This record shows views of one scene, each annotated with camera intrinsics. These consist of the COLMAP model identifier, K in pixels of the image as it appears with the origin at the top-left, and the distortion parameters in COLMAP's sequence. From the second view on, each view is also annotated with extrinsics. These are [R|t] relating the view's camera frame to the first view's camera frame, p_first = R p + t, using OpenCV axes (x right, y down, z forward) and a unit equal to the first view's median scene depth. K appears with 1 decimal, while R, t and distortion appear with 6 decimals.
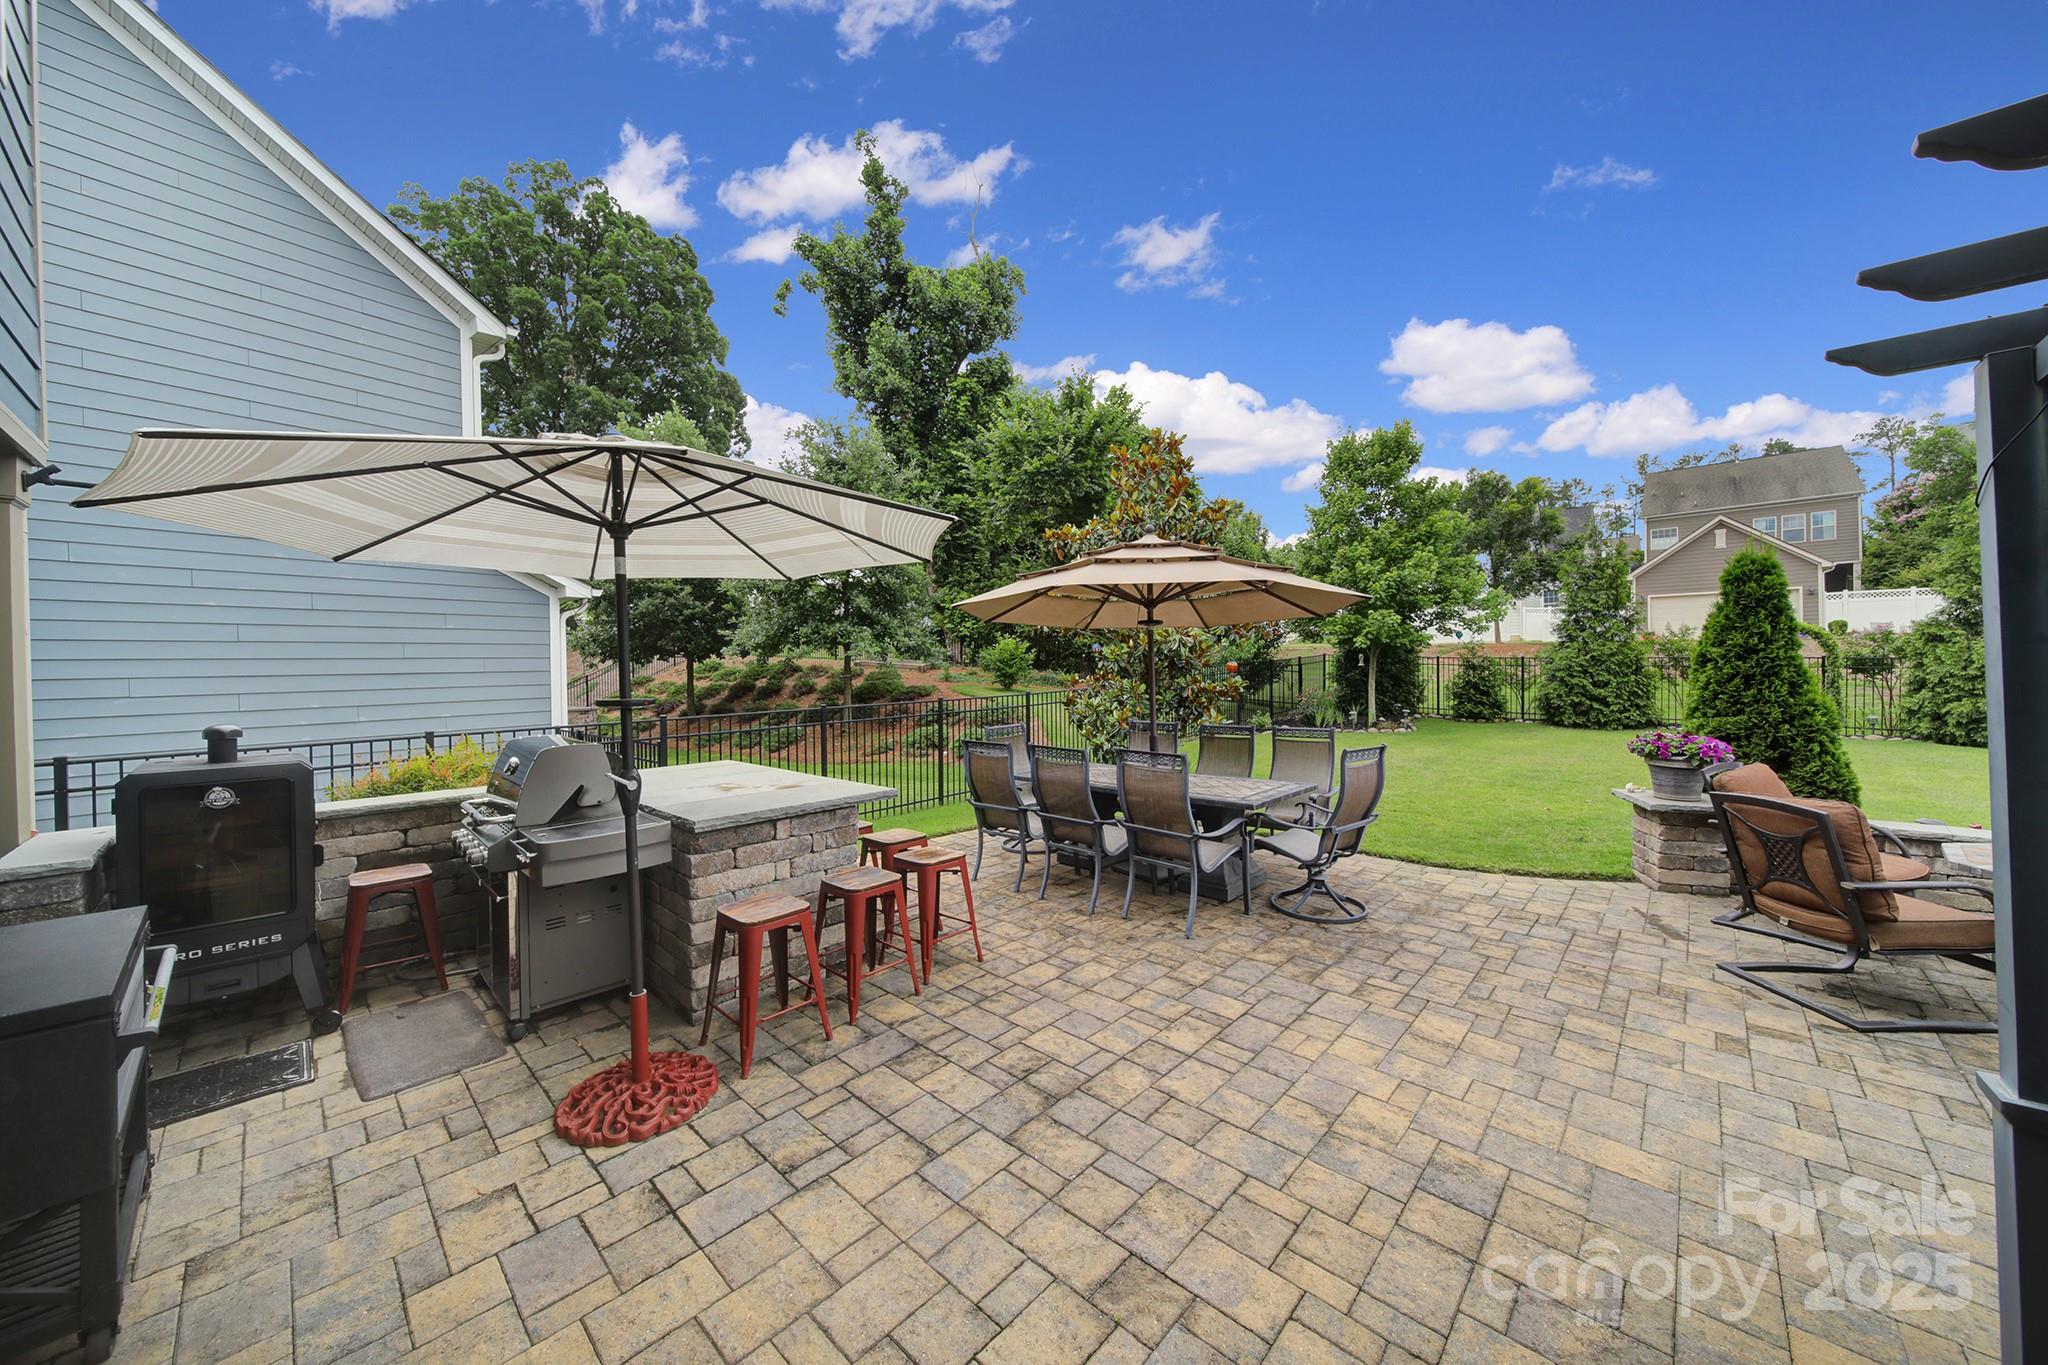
lens RADIAL K [[722.2, 0, 1024.4], [0, 722.2, 671.6], [0, 0, 1]] dist [-0.004037, -0.000130]
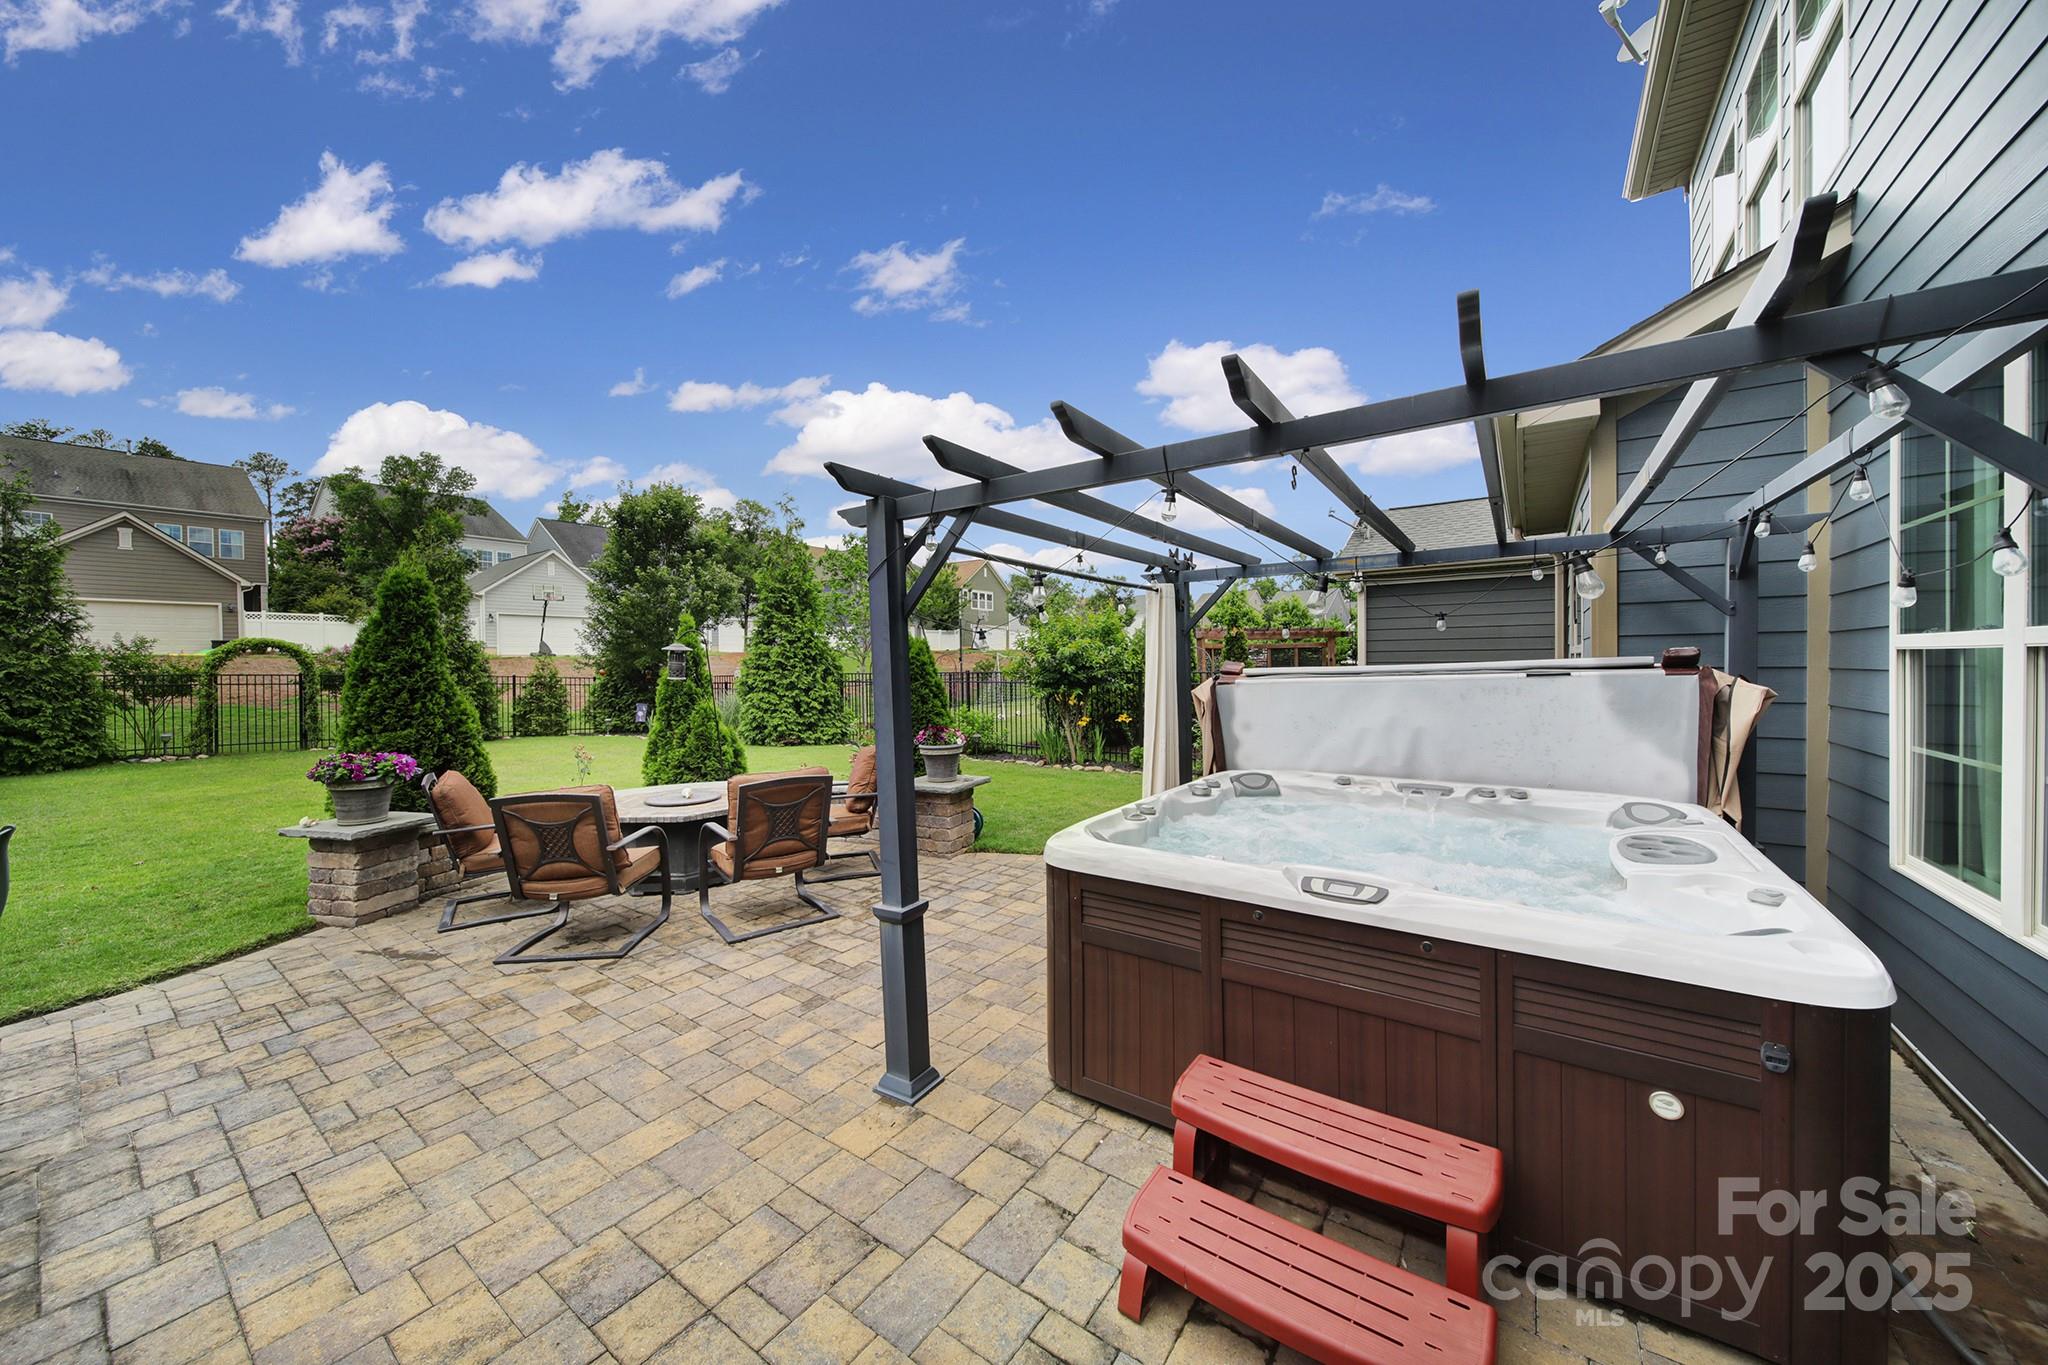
lens RADIAL K [[722.2, 0, 1015.0], [0, 722.2, 674.2], [0, 0, 1]] dist [-0.004037, -0.000130]
pose [[-0.137034, -0.000465, 0.990566, -0.151413], [0.023348, 0.999721, 0.003699, -0.000344], [-0.990291, 0.023635, -0.136985, 0.304969]]
